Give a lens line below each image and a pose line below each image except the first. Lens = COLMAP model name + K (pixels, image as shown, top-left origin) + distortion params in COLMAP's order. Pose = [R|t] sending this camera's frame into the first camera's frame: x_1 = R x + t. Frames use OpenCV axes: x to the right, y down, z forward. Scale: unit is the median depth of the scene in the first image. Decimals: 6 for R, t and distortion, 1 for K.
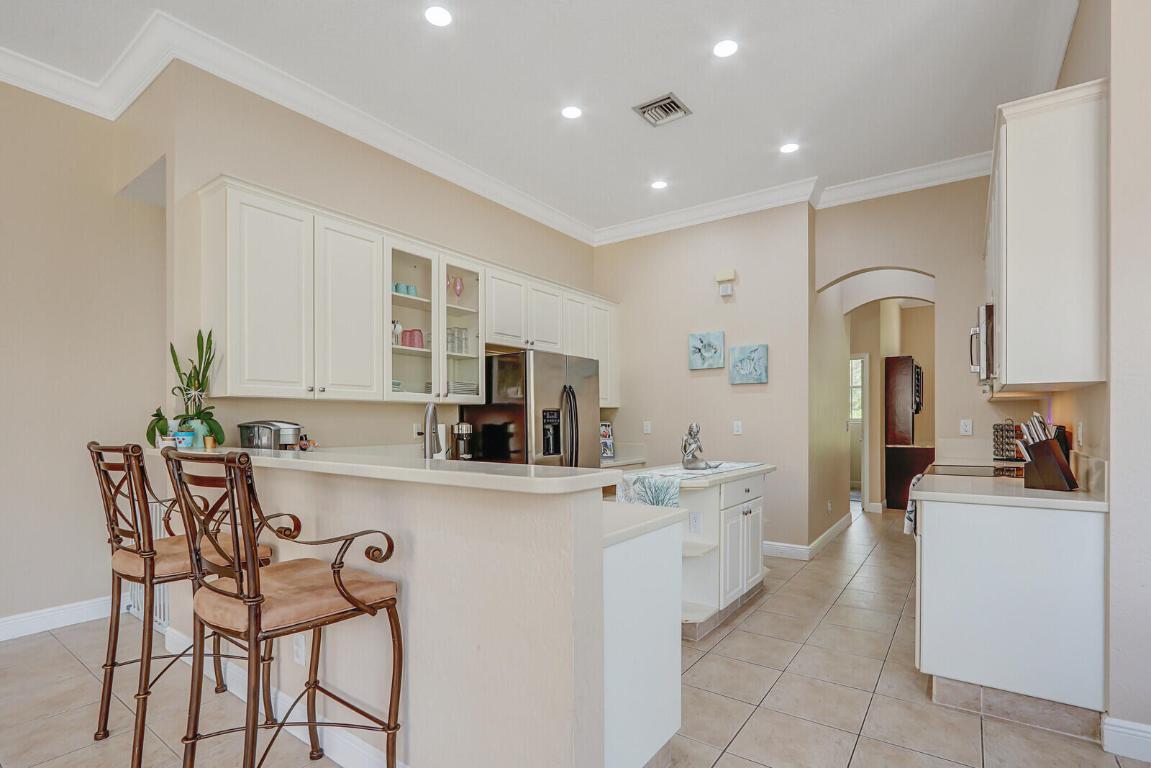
lens RADIAL K [[545.8, 0, 579.2], [0, 545.8, 403.6], [0, 0, 1]] dist [-0.007510, -0.000447]
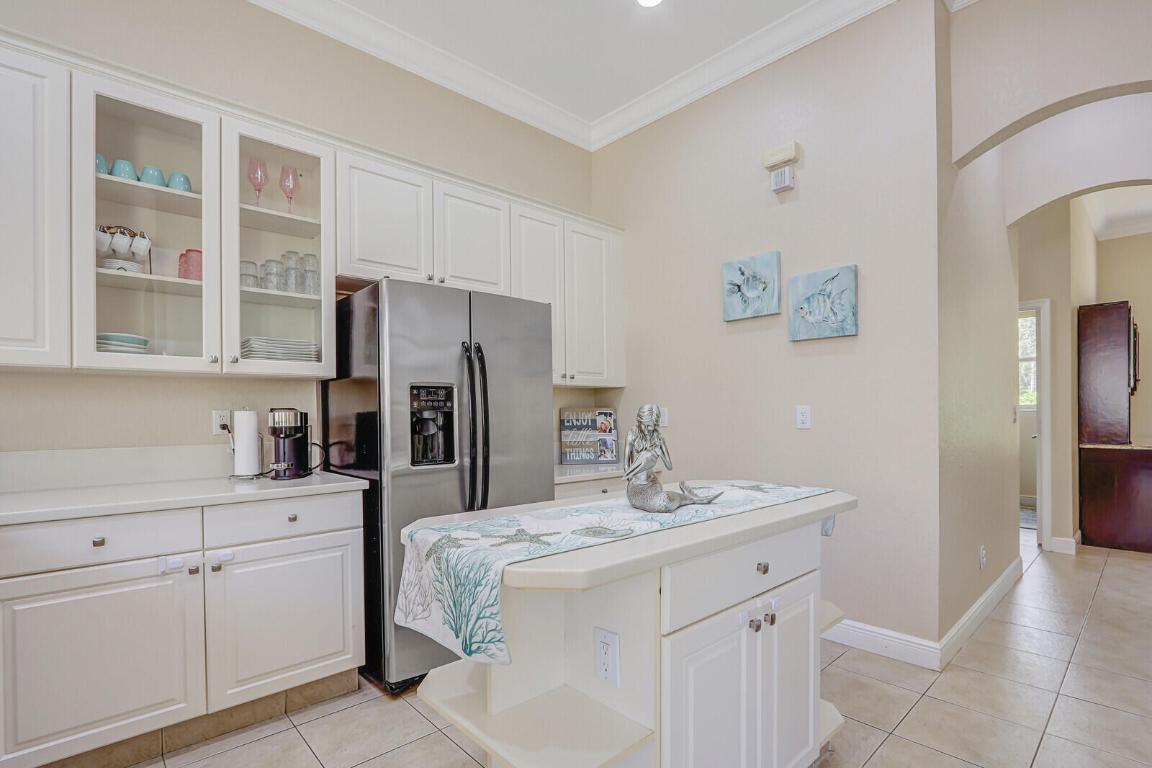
lens RADIAL K [[546.3, 0, 579.7], [0, 546.3, 403.6], [0, 0, 1]] dist [-0.007510, -0.000447]
pose [[0.980188, -0.008302, -0.197893, 0.176685], [0.011239, 0.999843, 0.013723, 0.020581], [0.197748, -0.015676, 0.980128, 0.397342]]
